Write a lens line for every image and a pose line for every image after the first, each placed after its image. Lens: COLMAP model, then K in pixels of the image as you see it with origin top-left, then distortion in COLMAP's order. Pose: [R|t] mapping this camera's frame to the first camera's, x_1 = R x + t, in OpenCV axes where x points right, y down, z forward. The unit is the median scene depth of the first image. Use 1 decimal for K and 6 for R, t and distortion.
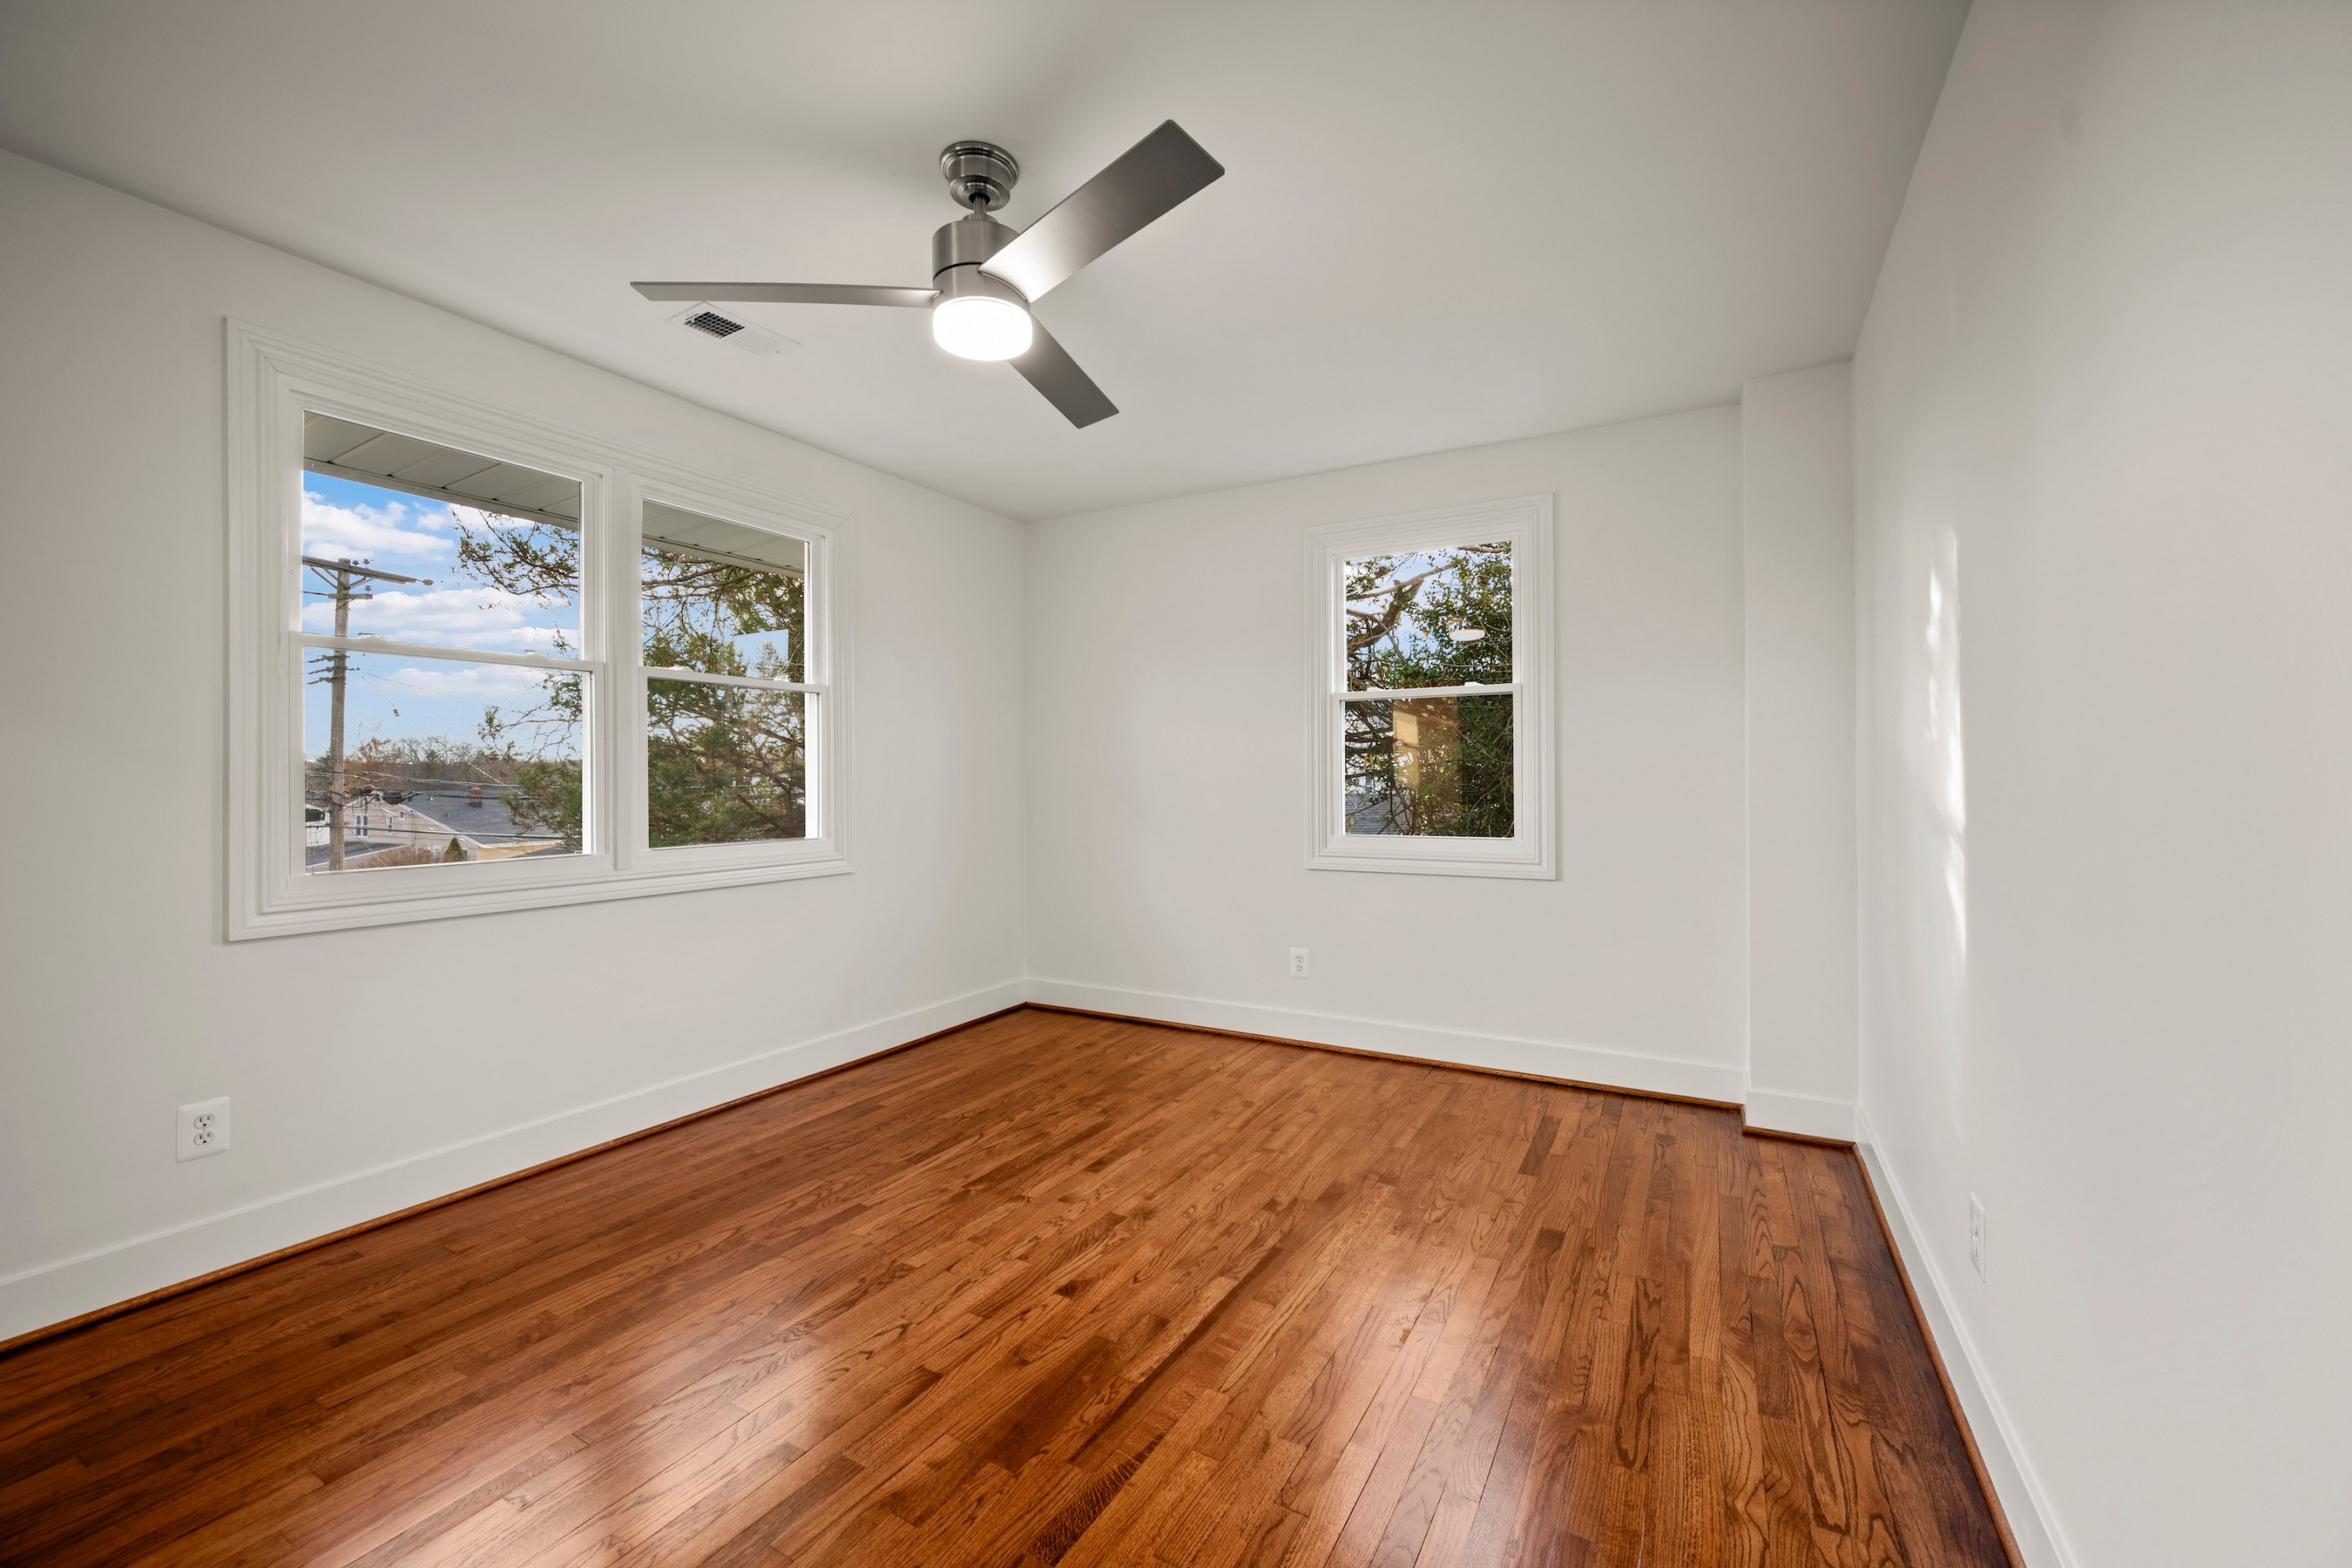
lens RADIAL K [[919.3, 0, 1167.0], [0, 919.3, 783.4], [0, 0, 1]] dist [0.000680, -0.000982]
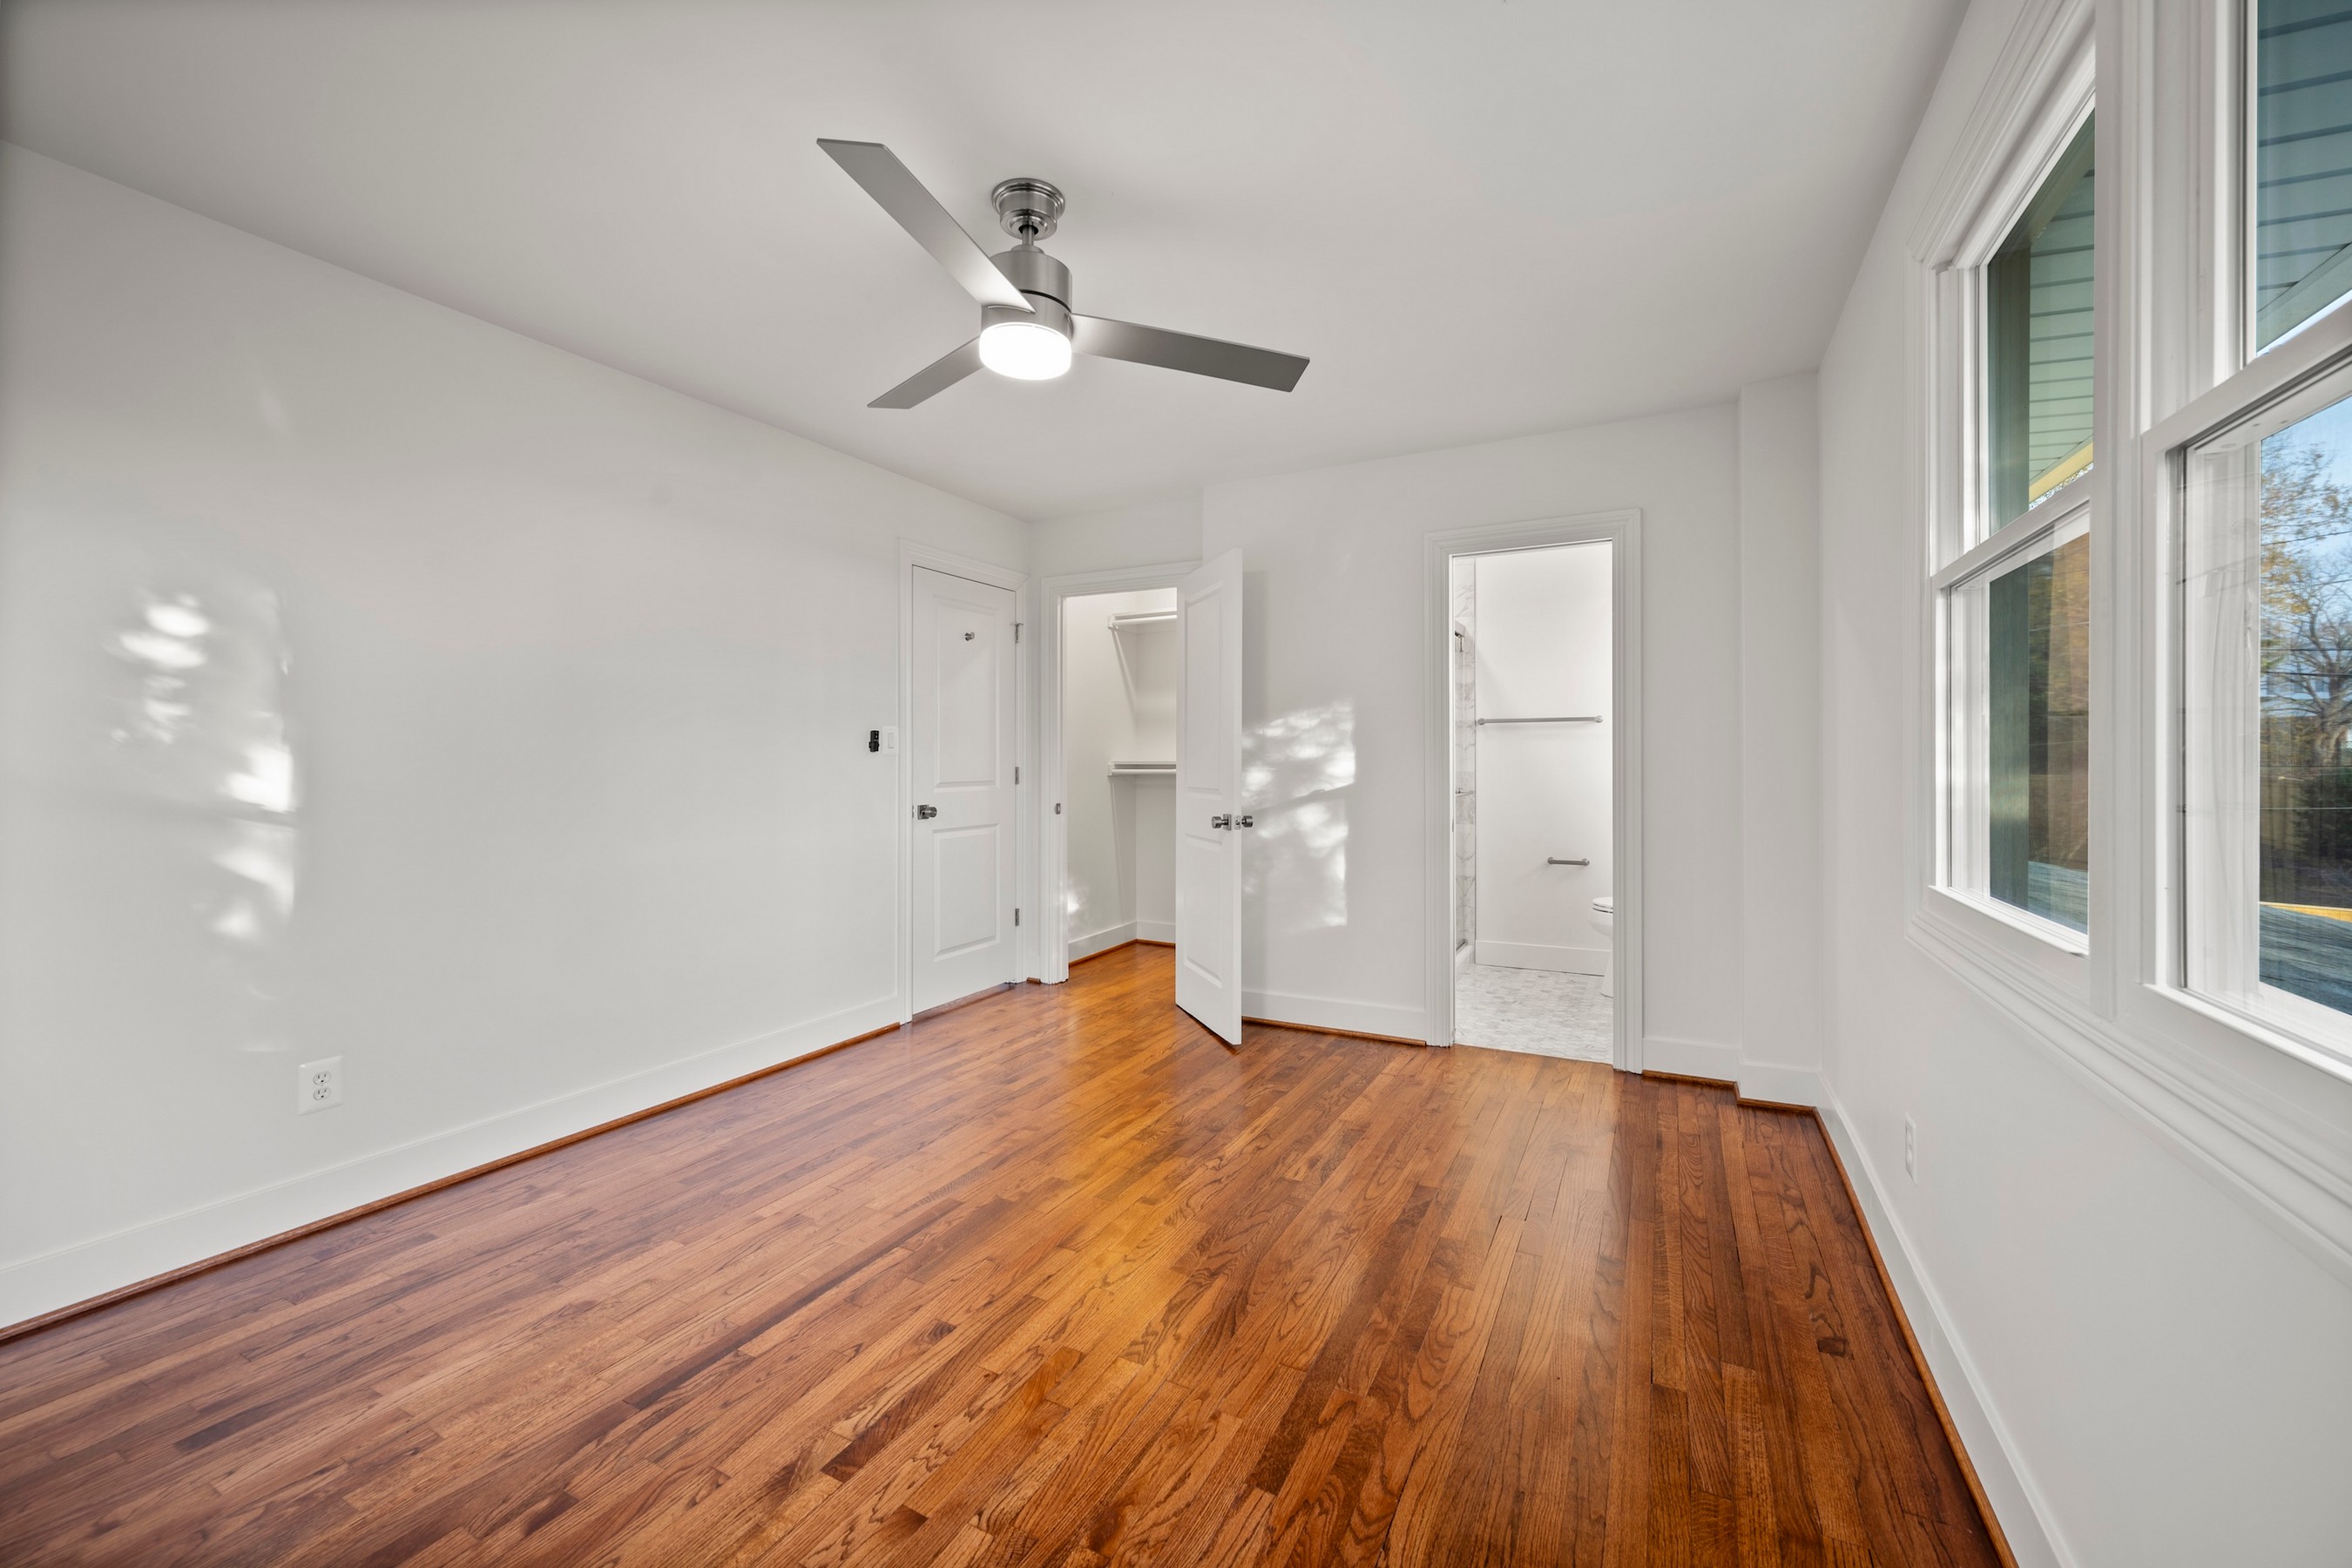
lens RADIAL K [[919.3, 0, 1174.6], [0, 919.3, 764.4], [0, 0, 1]] dist [0.000680, -0.000982]
pose [[-0.999355, 0.003688, -0.035722, -0.295757], [0.003672, 0.999993, 0.000516, -0.001380], [0.035724, 0.000384, -0.999362, 1.842704]]
